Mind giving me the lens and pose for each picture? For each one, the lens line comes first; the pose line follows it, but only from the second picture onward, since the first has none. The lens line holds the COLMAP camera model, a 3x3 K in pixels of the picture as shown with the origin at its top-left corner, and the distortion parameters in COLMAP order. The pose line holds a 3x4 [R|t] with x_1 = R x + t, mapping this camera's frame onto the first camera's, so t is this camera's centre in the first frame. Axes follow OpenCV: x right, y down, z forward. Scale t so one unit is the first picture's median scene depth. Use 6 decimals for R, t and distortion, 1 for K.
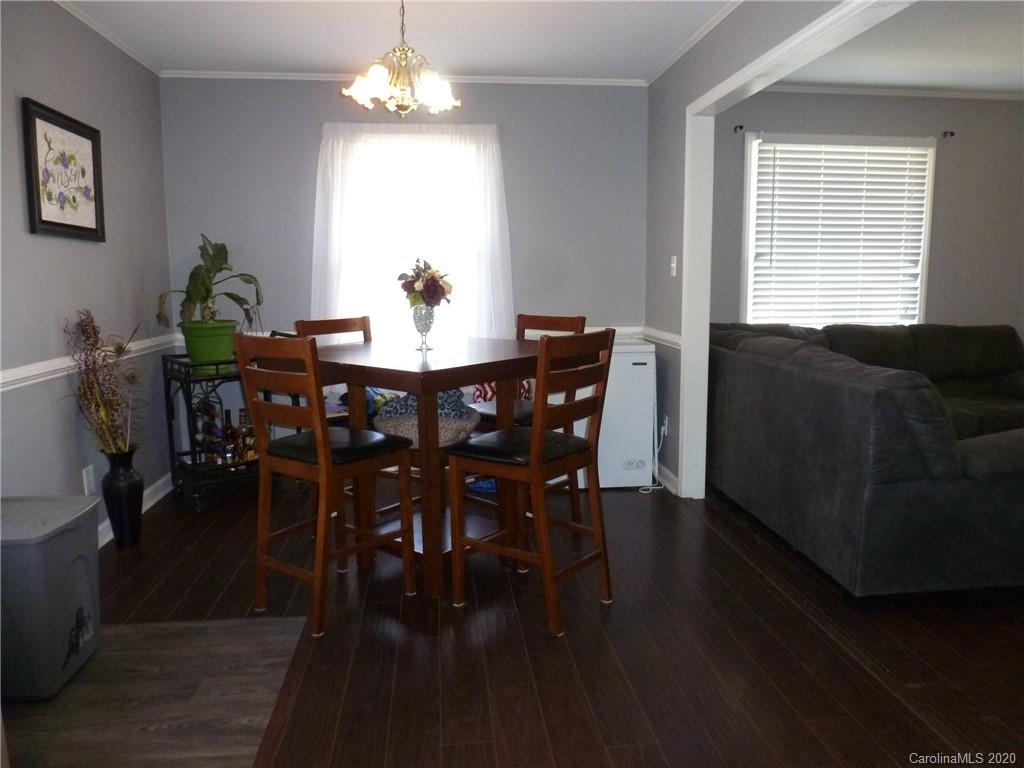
lens RADIAL K [[724.4, 0, 521.6], [0, 724.4, 383.8], [0, 0, 1]] dist [-0.081834, 0.033040]
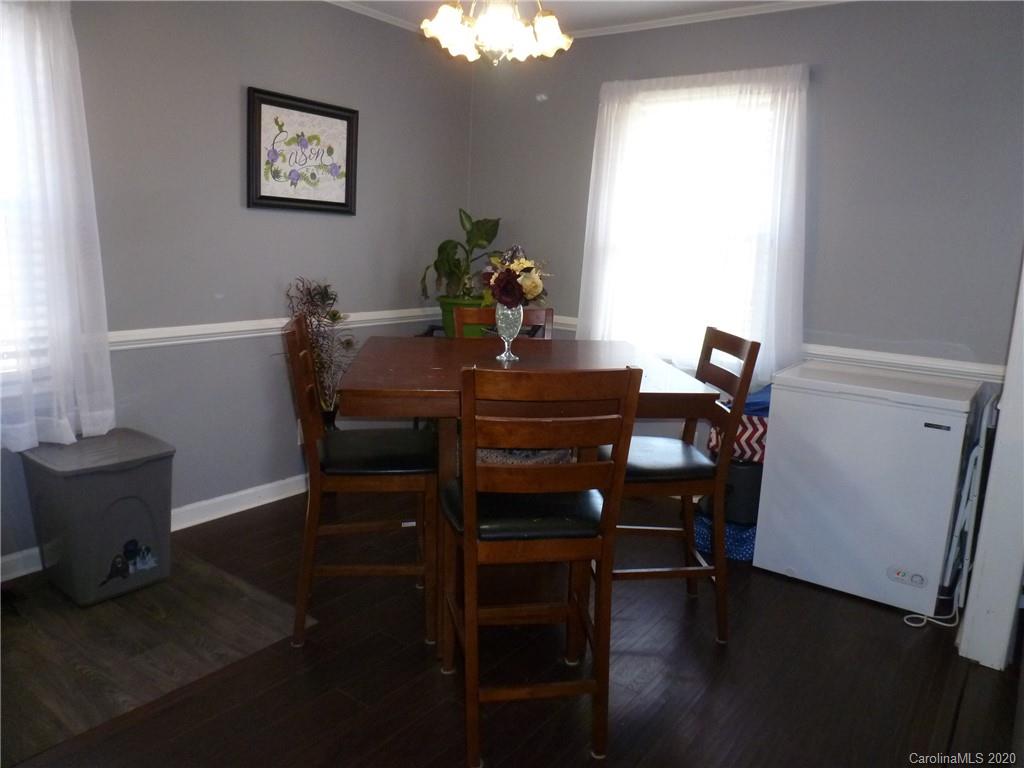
lens RADIAL K [[724.4, 0, 517.1], [0, 724.4, 384.4], [0, 0, 1]] dist [-0.081834, 0.033040]
pose [[0.732827, 0.164677, -0.660186, 0.368938], [-0.143131, 0.985869, 0.087035, -0.080929], [0.665190, 0.030711, 0.746042, 0.370065]]
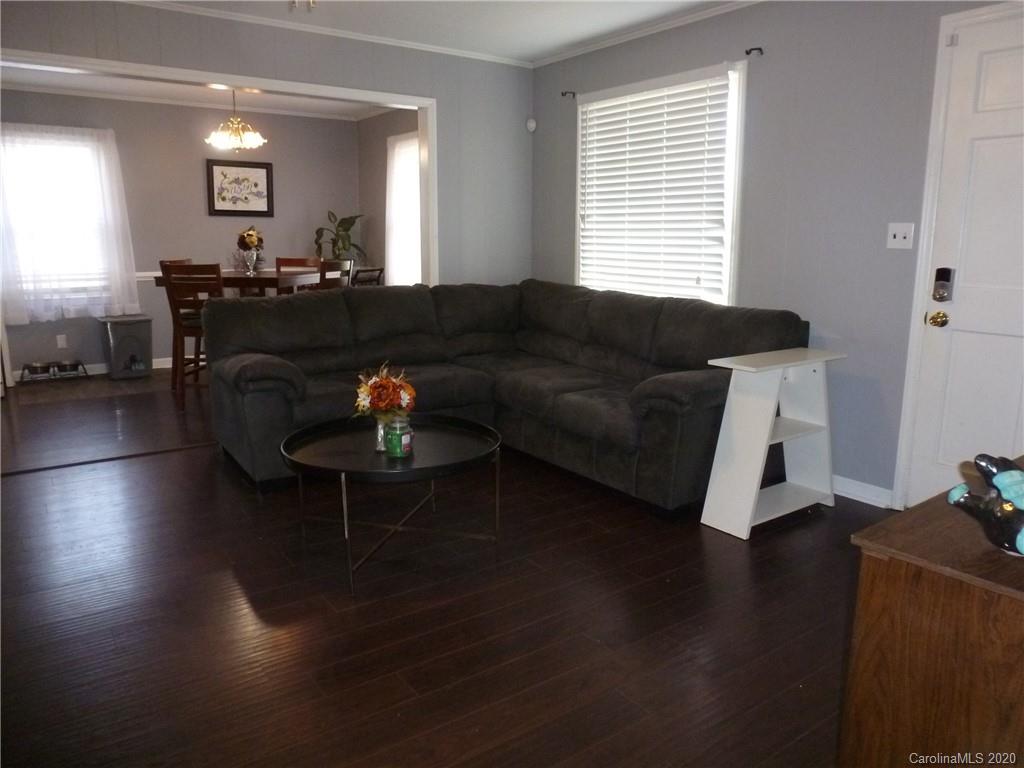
lens RADIAL K [[724.4, 0, 508.2], [0, 724.4, 390.1], [0, 0, 1]] dist [-0.081834, 0.033040]
pose [[0.494251, 0.189890, -0.848326, 1.682584], [-0.139990, 0.980501, 0.137915, -0.093527], [0.857974, 0.050593, 0.511196, 0.567015]]
